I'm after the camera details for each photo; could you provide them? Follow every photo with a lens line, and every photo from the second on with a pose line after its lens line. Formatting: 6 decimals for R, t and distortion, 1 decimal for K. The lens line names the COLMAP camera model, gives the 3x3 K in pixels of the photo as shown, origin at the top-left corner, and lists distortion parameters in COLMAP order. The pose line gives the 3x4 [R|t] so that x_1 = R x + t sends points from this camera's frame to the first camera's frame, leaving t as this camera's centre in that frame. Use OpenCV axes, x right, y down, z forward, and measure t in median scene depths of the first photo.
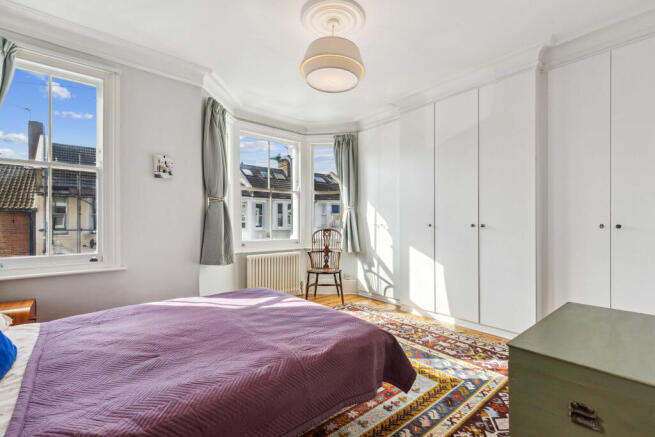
lens RADIAL K [[300.3, 0, 331.3], [0, 300.3, 221.1], [0, 0, 1]] dist [-0.002178, 0.000091]
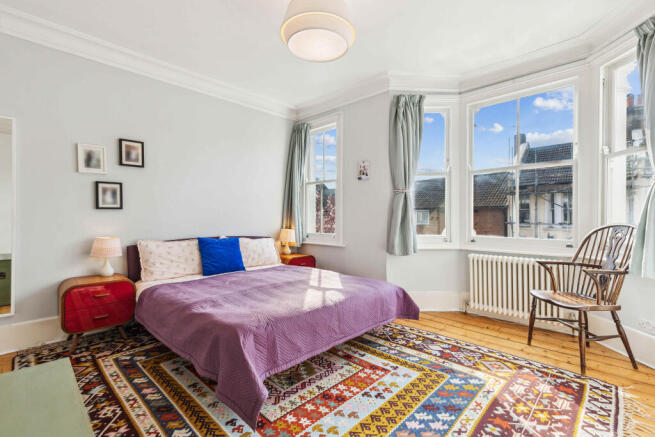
lens RADIAL K [[300.3, 0, 331.1], [0, 300.3, 217.5], [0, 0, 1]] dist [-0.002178, 0.000091]
pose [[0.074886, -0.001670, -0.997191, 0.175313], [0.003723, 0.999992, -0.001395, 0.005104], [0.997185, -0.003608, 0.074892, 0.191262]]
